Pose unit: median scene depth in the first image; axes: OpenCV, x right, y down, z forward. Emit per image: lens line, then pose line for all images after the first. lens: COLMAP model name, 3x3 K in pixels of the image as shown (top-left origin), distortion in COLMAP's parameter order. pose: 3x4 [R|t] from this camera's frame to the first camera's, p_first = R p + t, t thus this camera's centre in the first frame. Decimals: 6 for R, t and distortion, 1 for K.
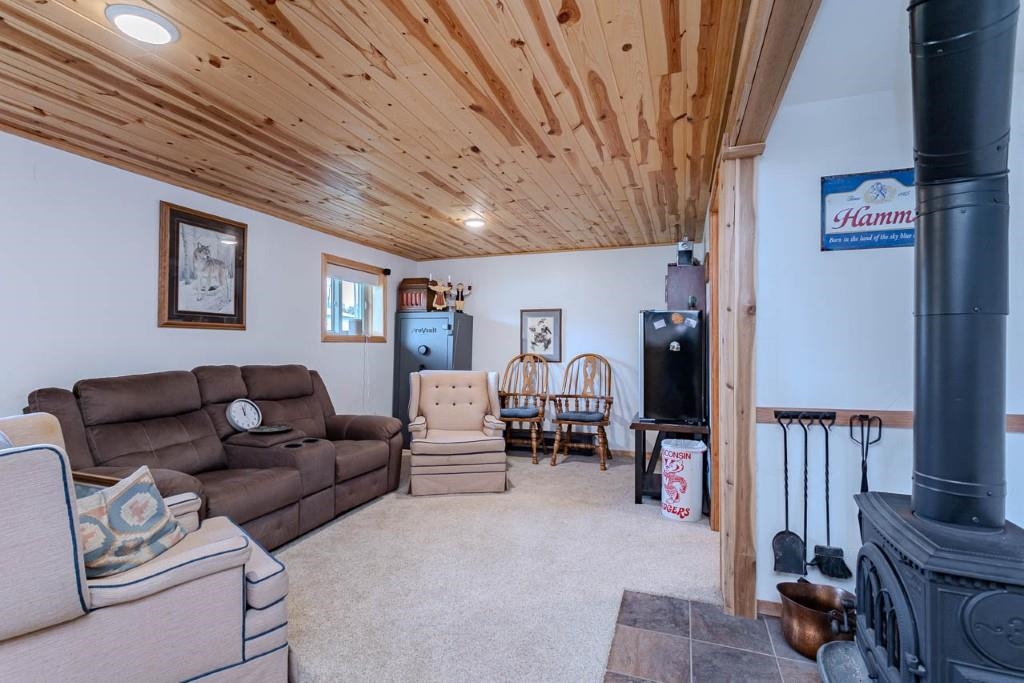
lens RADIAL K [[485.3, 0, 488.0], [0, 485.3, 345.7], [0, 0, 1]] dist [0.000939, 0.001033]
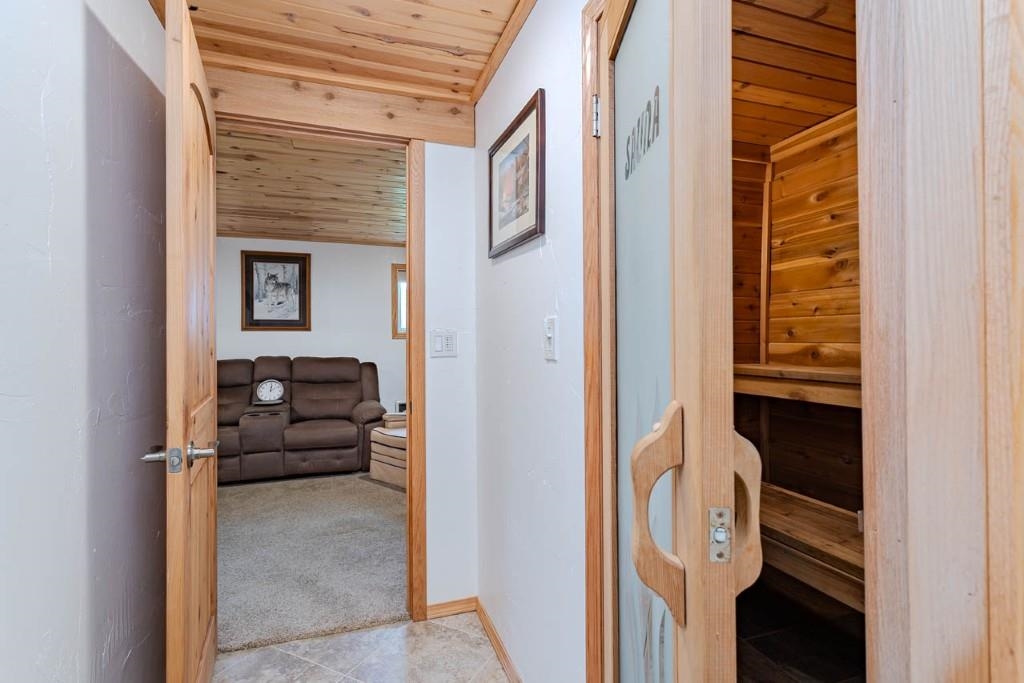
lens RADIAL K [[485.3, 0, 508.9], [0, 485.3, 342.2], [0, 0, 1]] dist [0.000939, 0.001033]
pose [[0.647930, -0.005214, -0.761682, 1.007660], [0.004733, 0.999985, -0.002819, 0.006558], [0.761686, -0.001779, 0.647944, 0.597354]]
